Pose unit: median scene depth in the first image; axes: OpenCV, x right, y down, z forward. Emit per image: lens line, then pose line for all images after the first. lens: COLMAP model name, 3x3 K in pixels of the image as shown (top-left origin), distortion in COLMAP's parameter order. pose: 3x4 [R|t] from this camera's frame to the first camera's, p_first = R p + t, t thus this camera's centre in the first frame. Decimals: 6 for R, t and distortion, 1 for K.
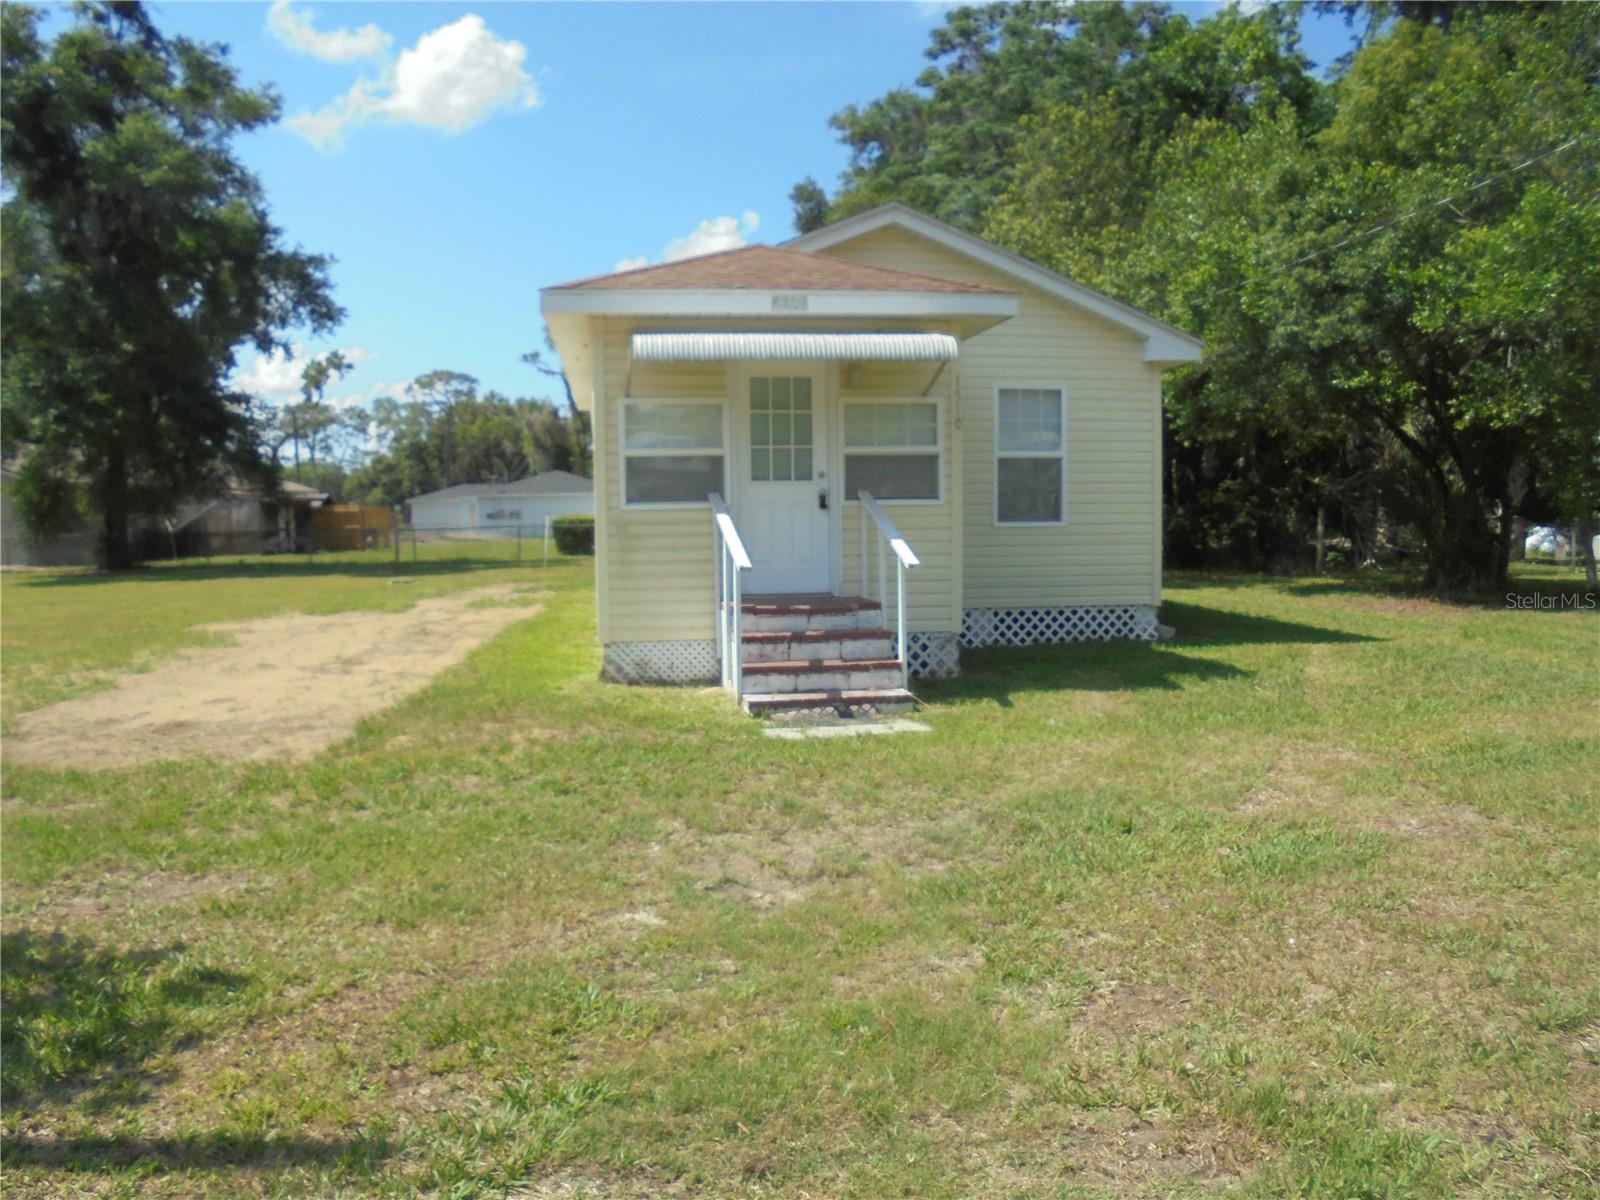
lens RADIAL K [[1194.2, 0, 767.6], [0, 1194.2, 590.1], [0, 0, 1]] dist [-0.010539, -0.003683]
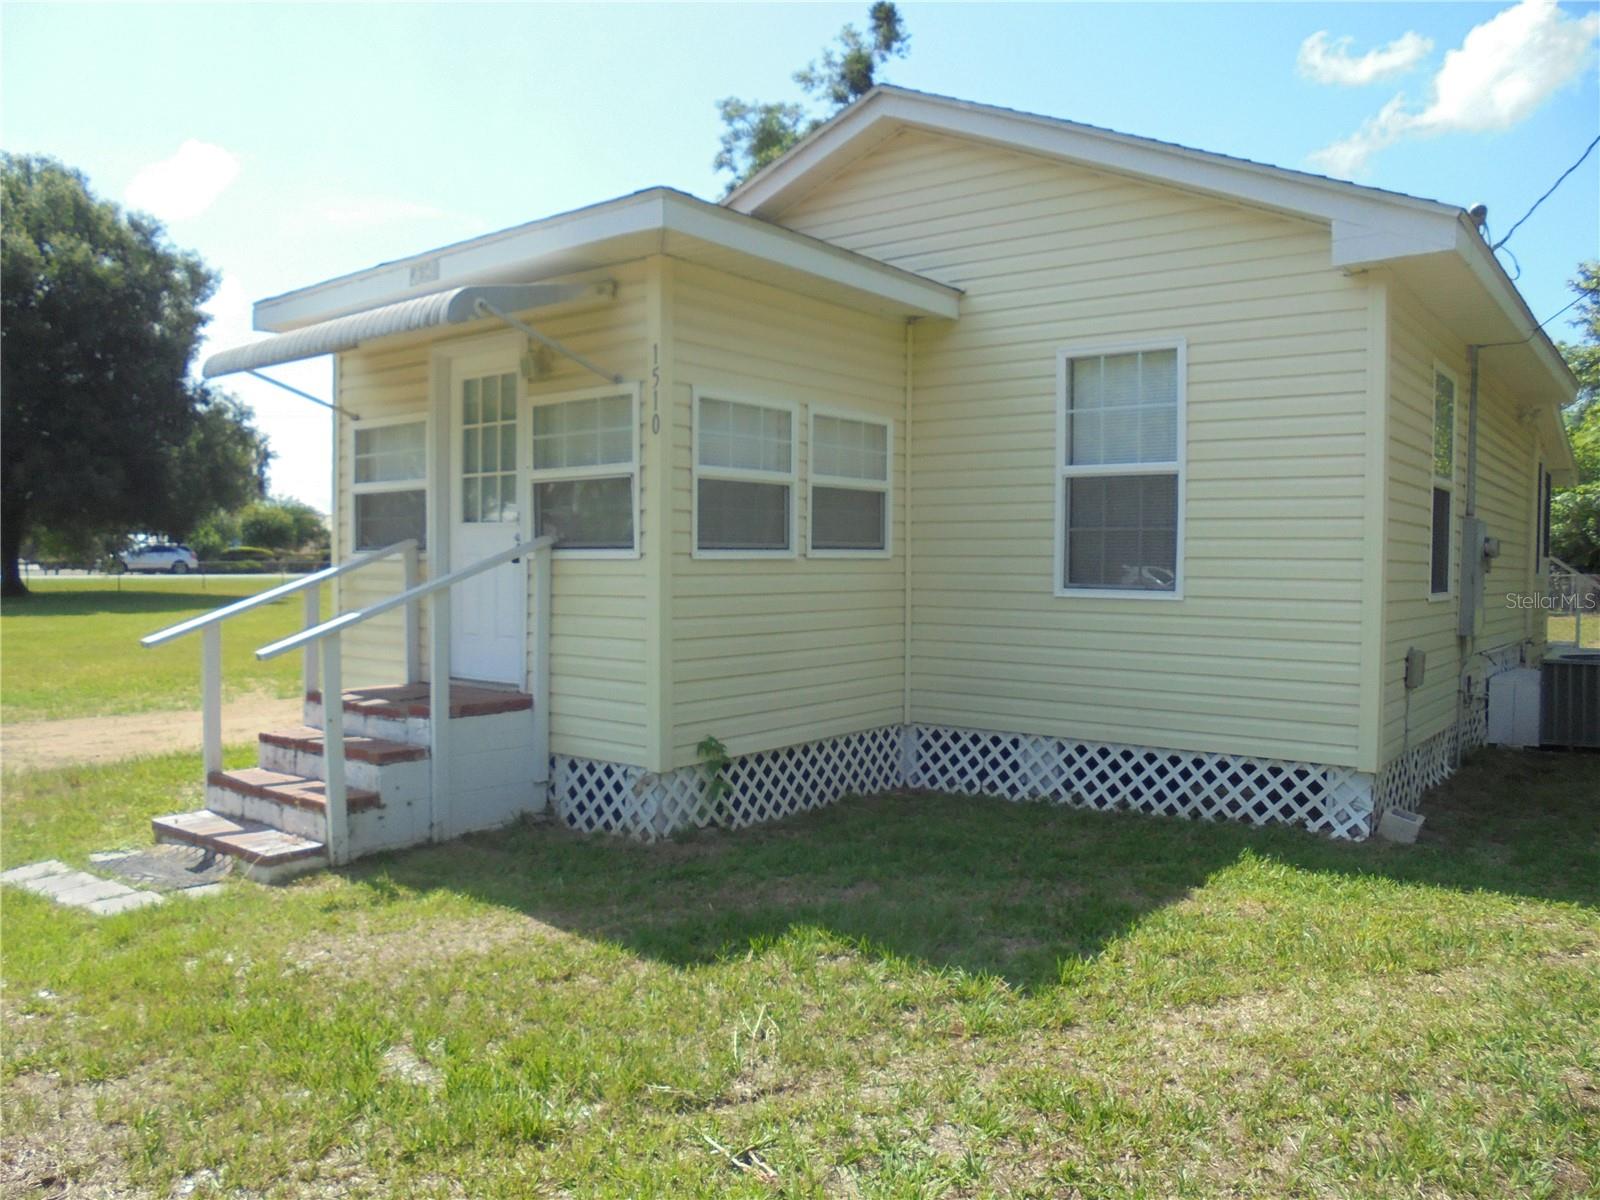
lens RADIAL K [[1215.2, 0, 800.0], [0, 1215.2, 600.0], [0, 0, 1]] dist [-0.105774, 0.077234]
pose [[0.698049, 0.041976, -0.714818, 0.513730], [-0.058340, 0.998295, 0.001652, -0.044562], [0.713669, 0.040549, 0.699308, 0.497755]]
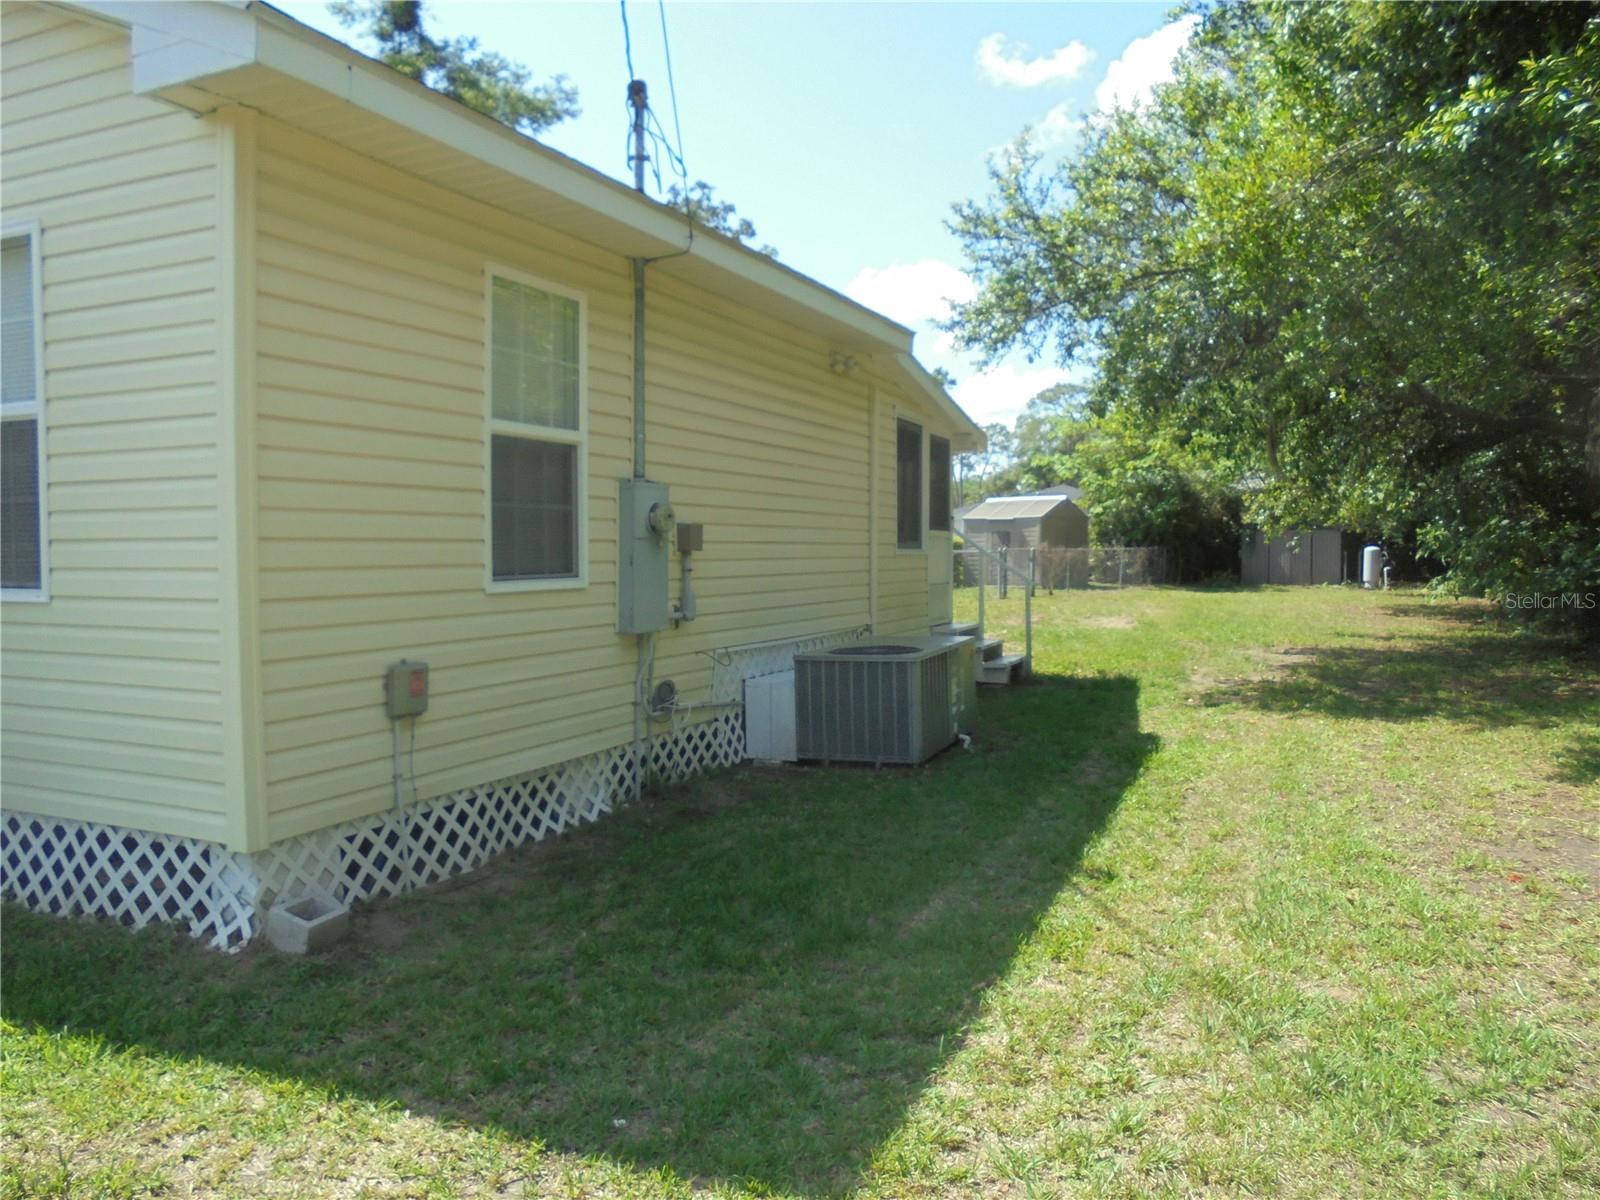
lens RADIAL K [[1194.2, 0, 767.6], [0, 1194.2, 590.1], [0, 0, 1]] dist [-0.010539, -0.003683]
pose [[0.836549, 0.033092, -0.546892, 0.634782], [-0.040476, 0.999179, -0.001455, -0.065721], [0.546396, 0.023353, 0.837202, 0.808359]]
